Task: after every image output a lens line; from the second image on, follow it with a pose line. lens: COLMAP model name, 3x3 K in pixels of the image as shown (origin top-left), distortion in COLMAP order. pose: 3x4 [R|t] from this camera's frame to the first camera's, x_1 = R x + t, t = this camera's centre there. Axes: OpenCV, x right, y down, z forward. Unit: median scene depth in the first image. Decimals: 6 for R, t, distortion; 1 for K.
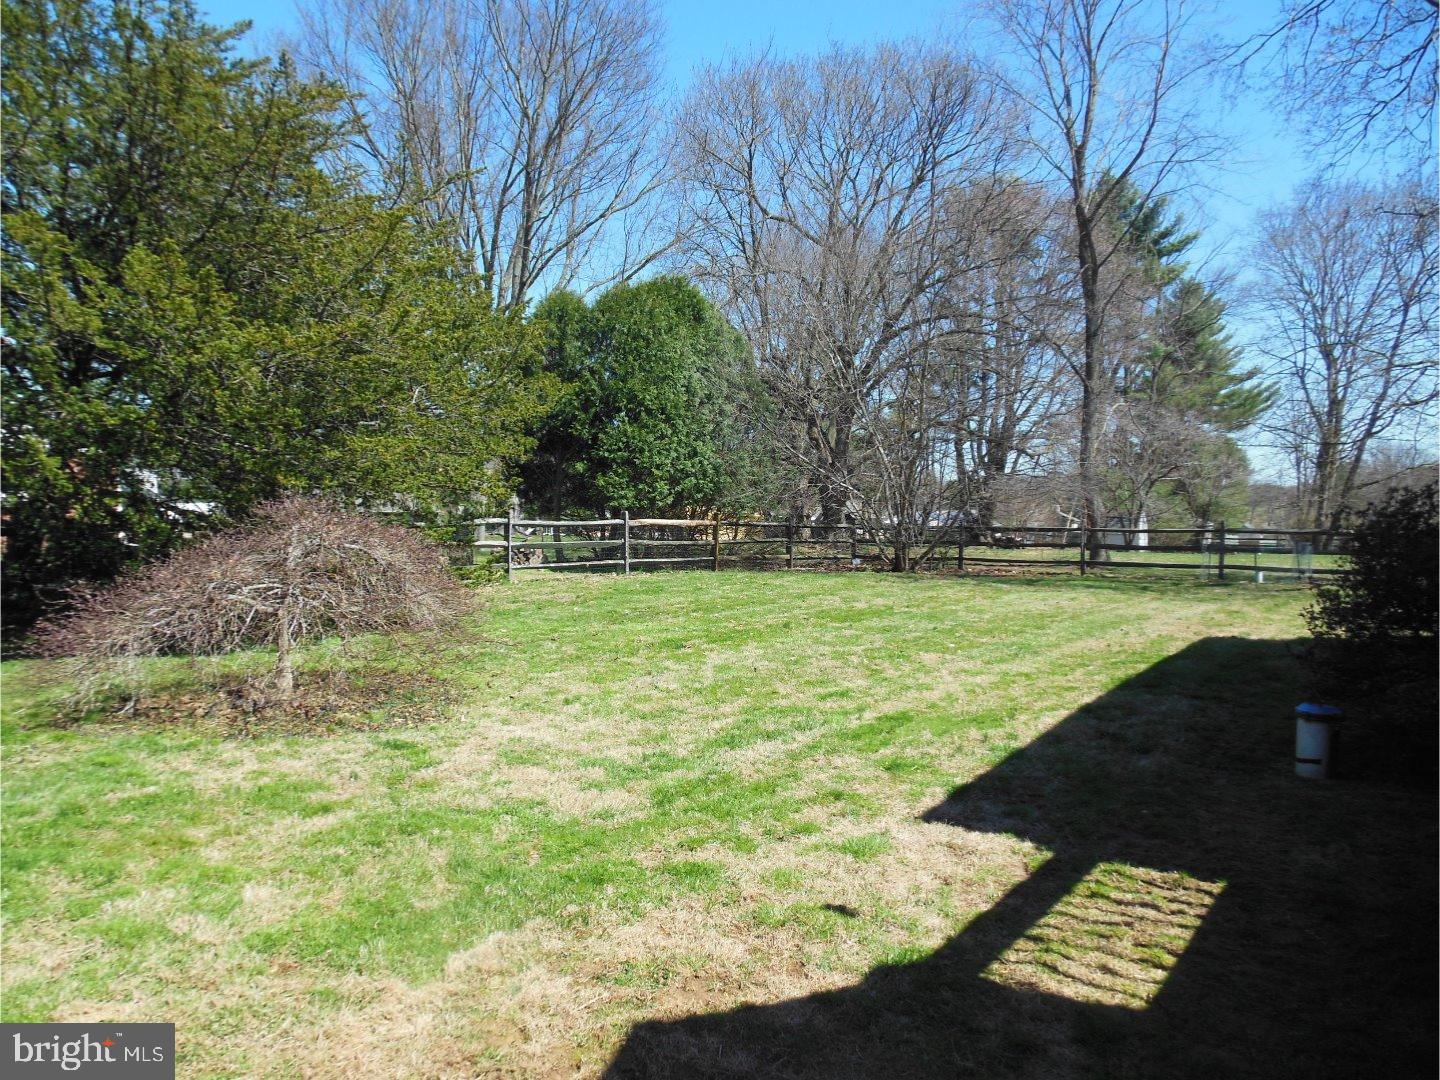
lens RADIAL K [[1091.9, 0, 718.9], [0, 1091.9, 538.5], [0, 0, 1]] dist [-0.066027, 0.093898]
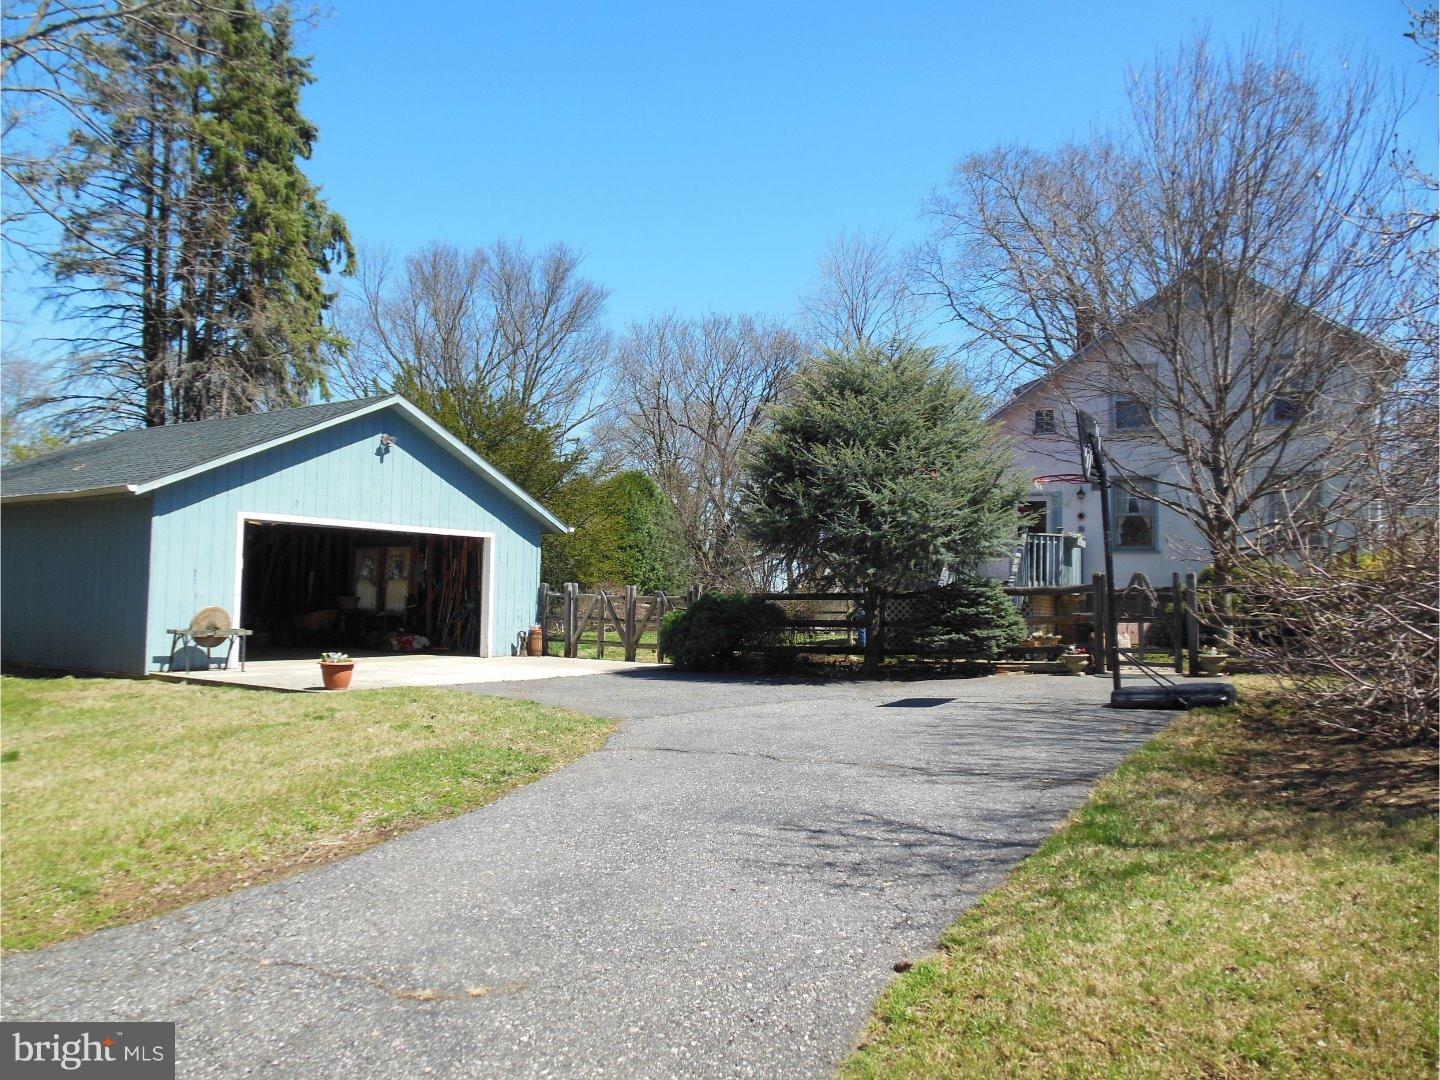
lens RADIAL K [[1091.9, 0, 720.7], [0, 1091.9, 539.4], [0, 0, 1]] dist [-0.066027, 0.093898]
pose [[0.988564, 0.006351, 0.150669, -0.150131], [0.007896, 0.995562, -0.093772, 0.038688], [-0.150596, 0.093889, 0.984127, -0.689008]]
